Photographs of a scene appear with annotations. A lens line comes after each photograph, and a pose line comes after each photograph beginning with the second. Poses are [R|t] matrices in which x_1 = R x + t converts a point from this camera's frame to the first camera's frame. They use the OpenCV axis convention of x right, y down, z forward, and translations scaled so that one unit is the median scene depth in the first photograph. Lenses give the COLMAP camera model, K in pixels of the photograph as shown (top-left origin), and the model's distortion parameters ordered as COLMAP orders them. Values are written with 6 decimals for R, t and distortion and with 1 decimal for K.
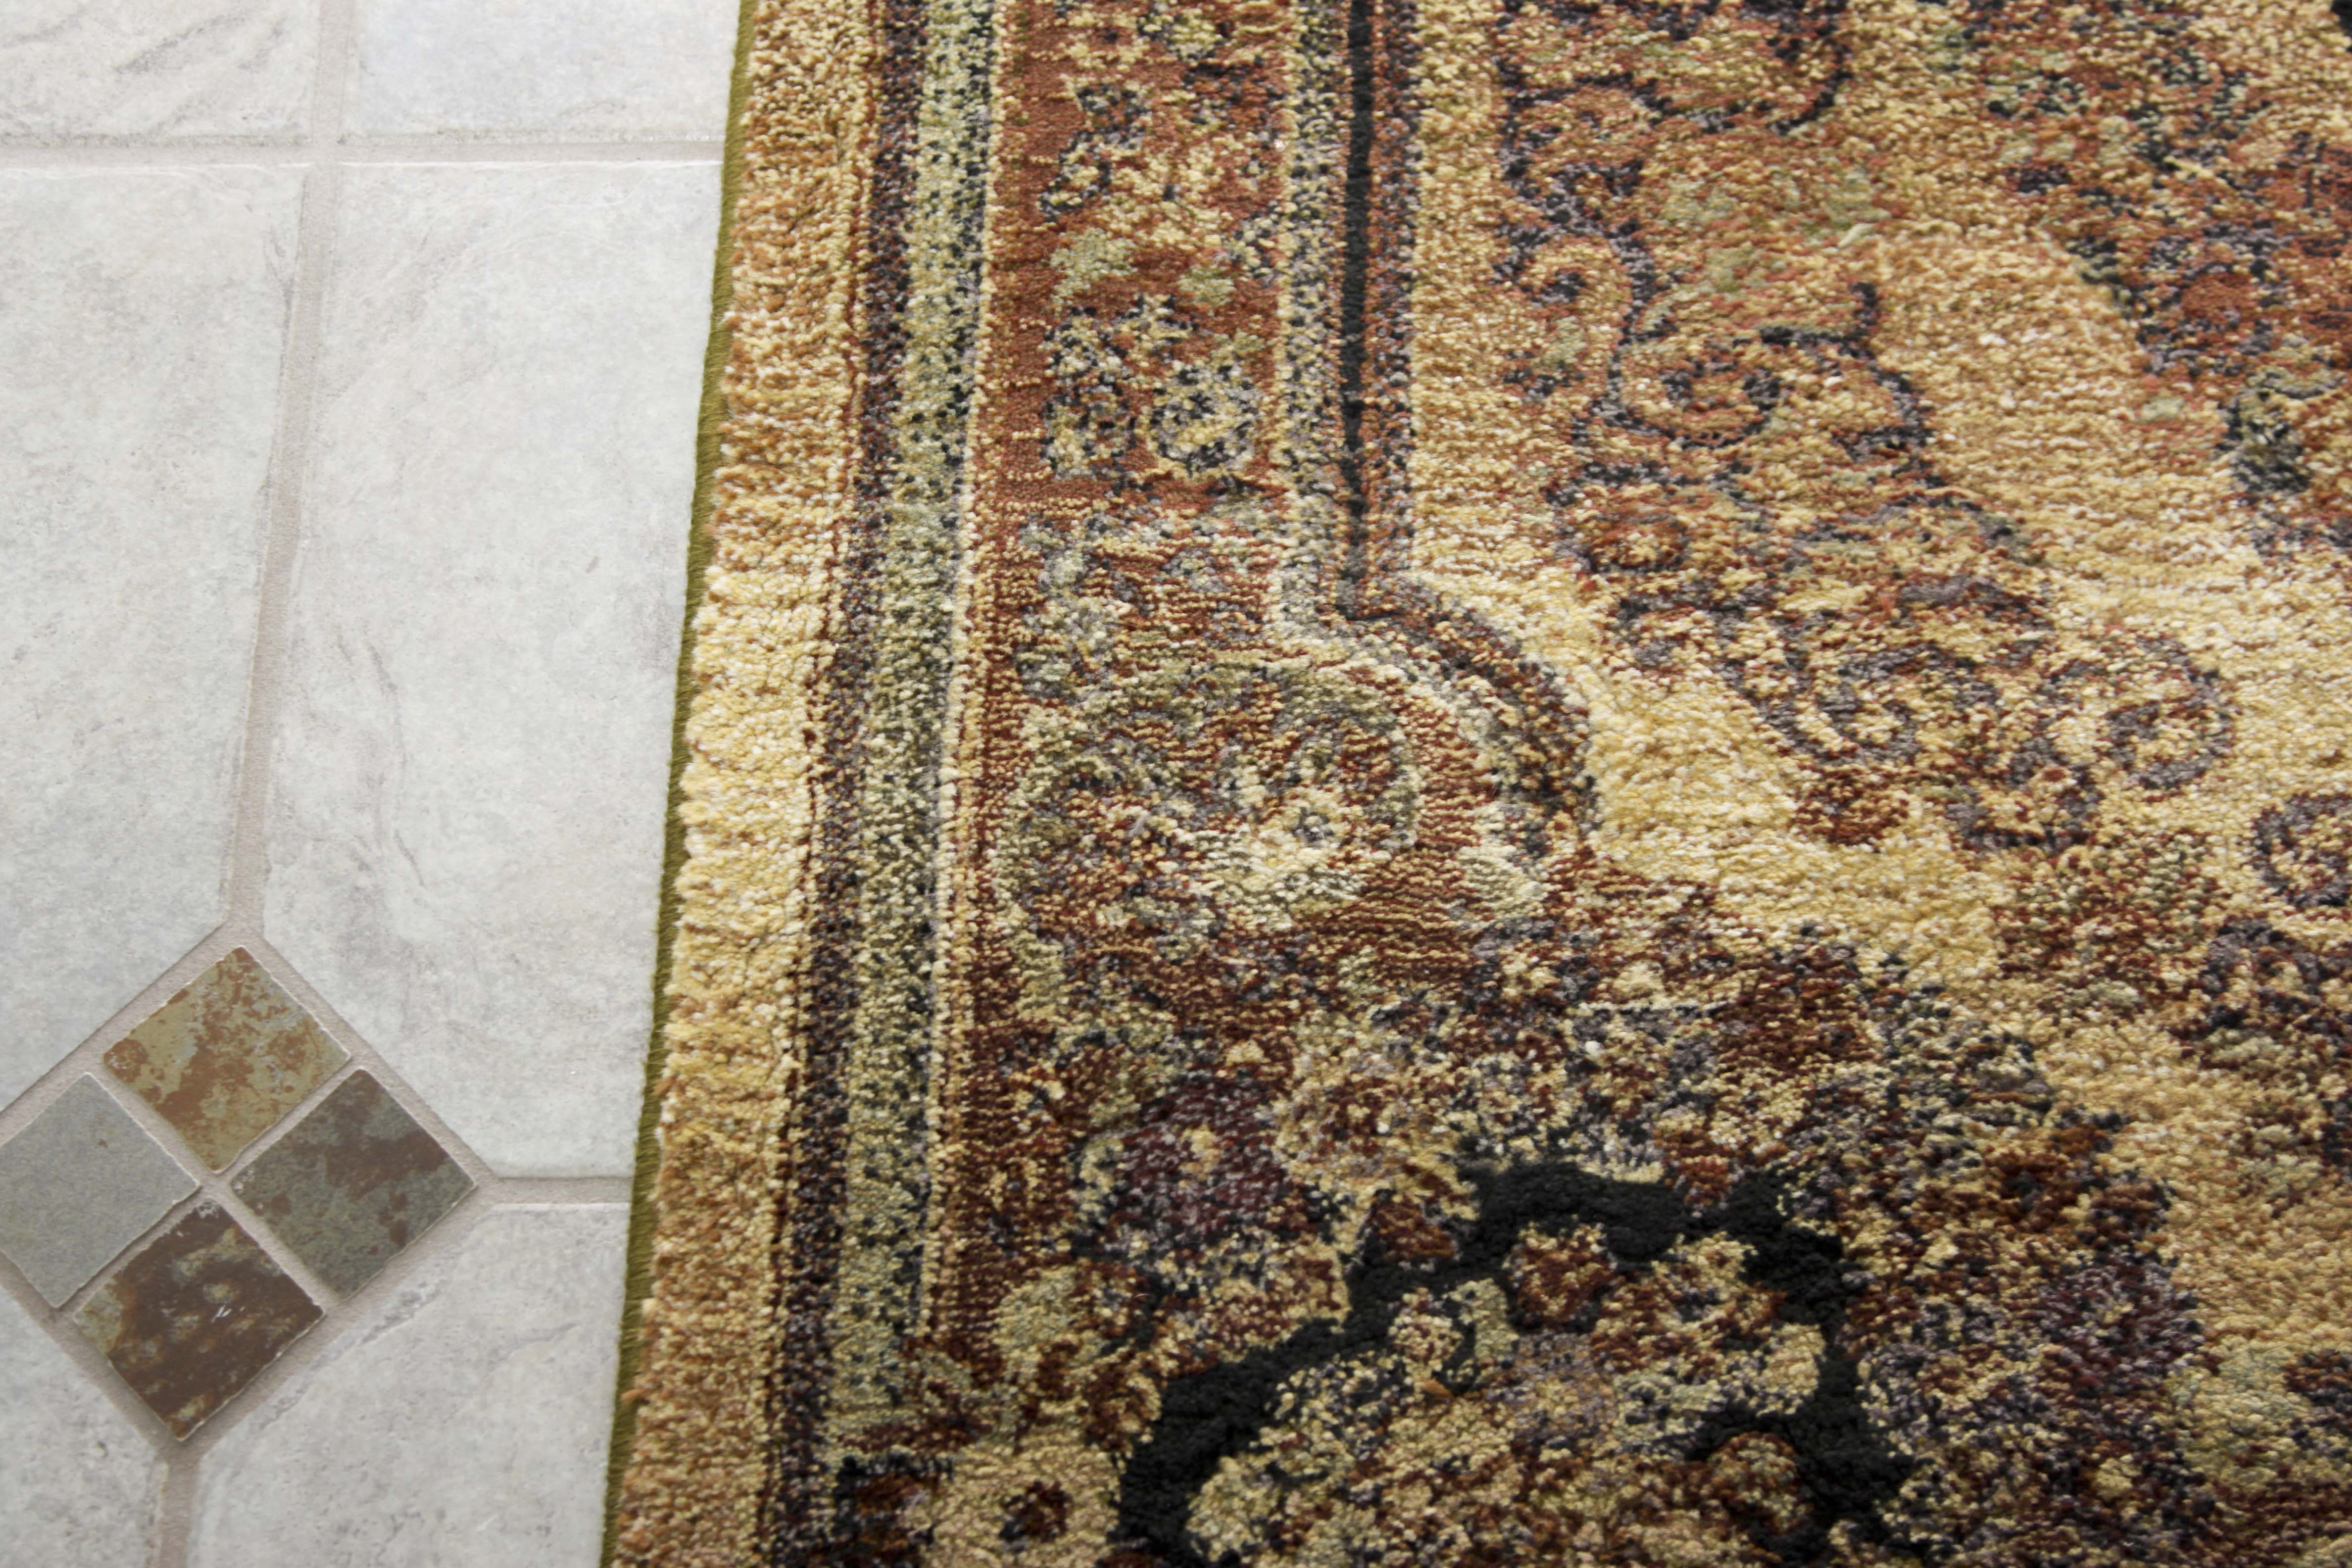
lens RADIAL K [[4663.4, 0, 1176.0], [0, 4663.4, 784.0], [0, 0, 1]] dist [0.099484, -0.029234]
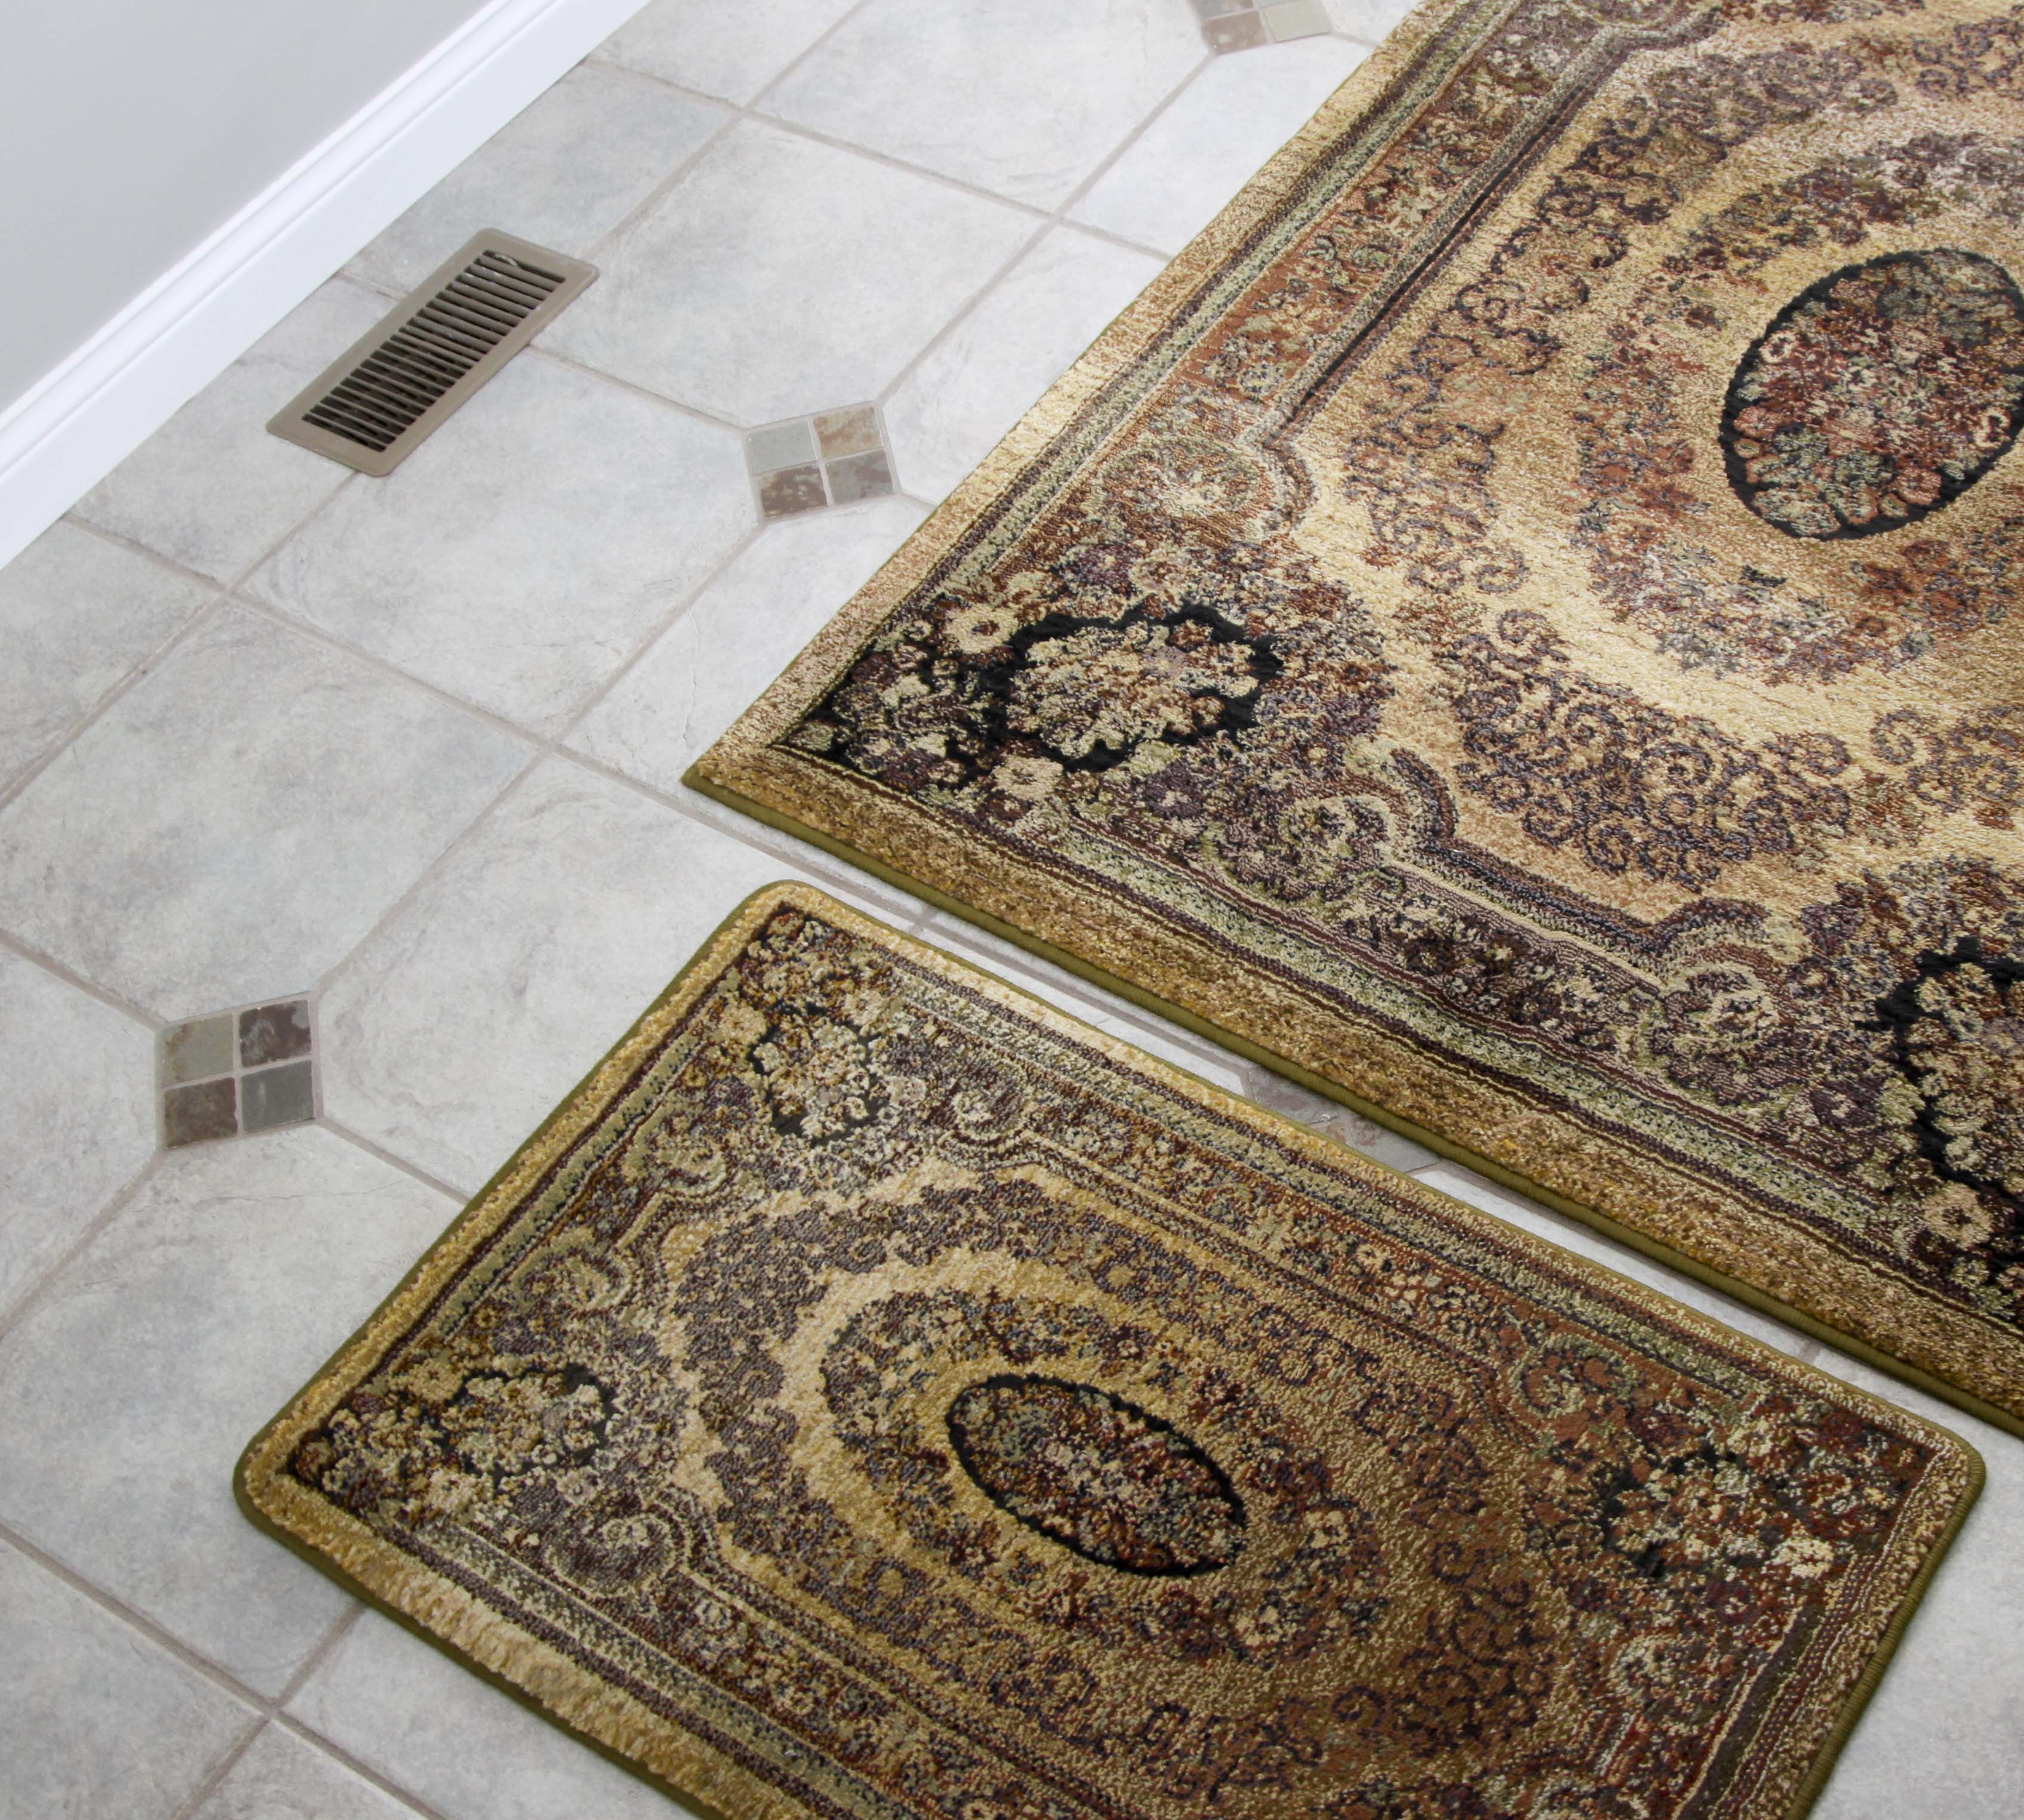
lens RADIAL K [[3071.2, 0, 1247.1], [0, 3071.2, 816.3], [0, 0, 1]] dist [-0.141258, 0.103939]
pose [[0.862414, 0.381560, -0.332647, 0.734501], [-0.442356, 0.887544, -0.128793, 0.406469], [0.246096, 0.258221, 0.934215, -0.649265]]
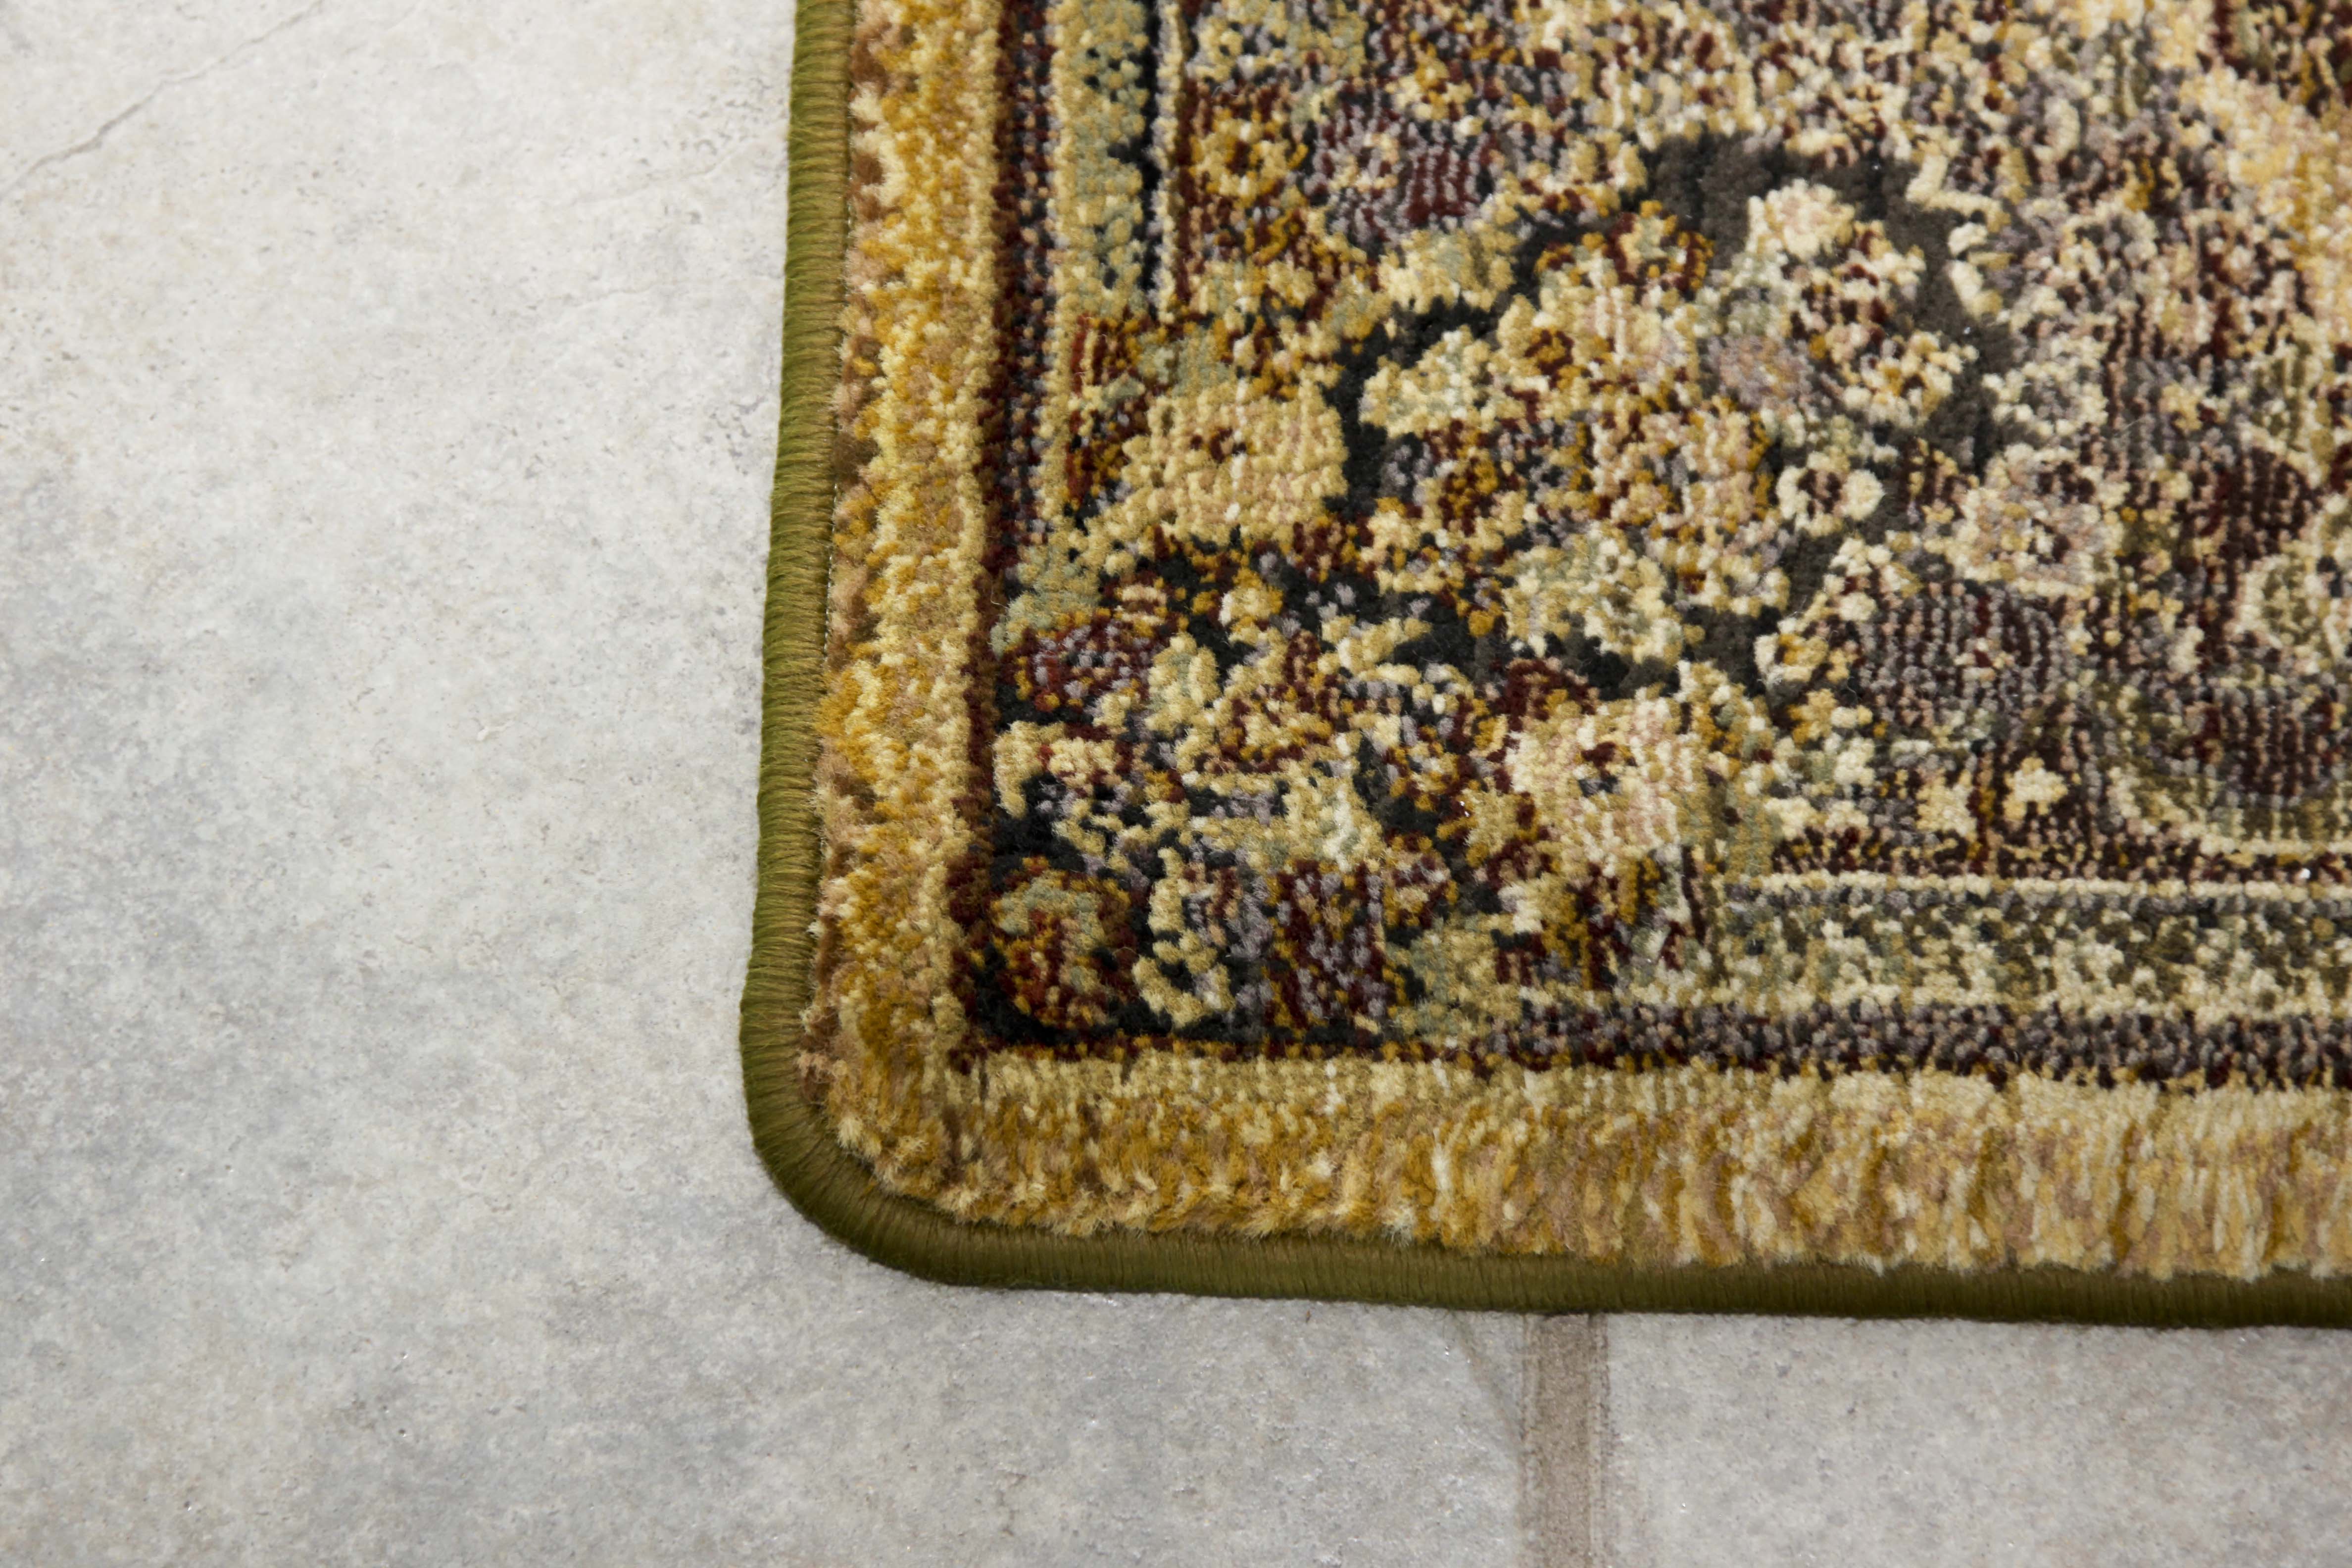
lens RADIAL K [[7605.5, 0, 1176.0], [0, 7605.5, 784.0], [0, 0, 1]] dist [0.288369, 0.661093]
pose [[0.999814, 0.003241, 0.019003, -0.016854], [-0.005940, 0.989600, 0.143721, 0.539270], [-0.018340, -0.143807, 0.989436, -0.238314]]
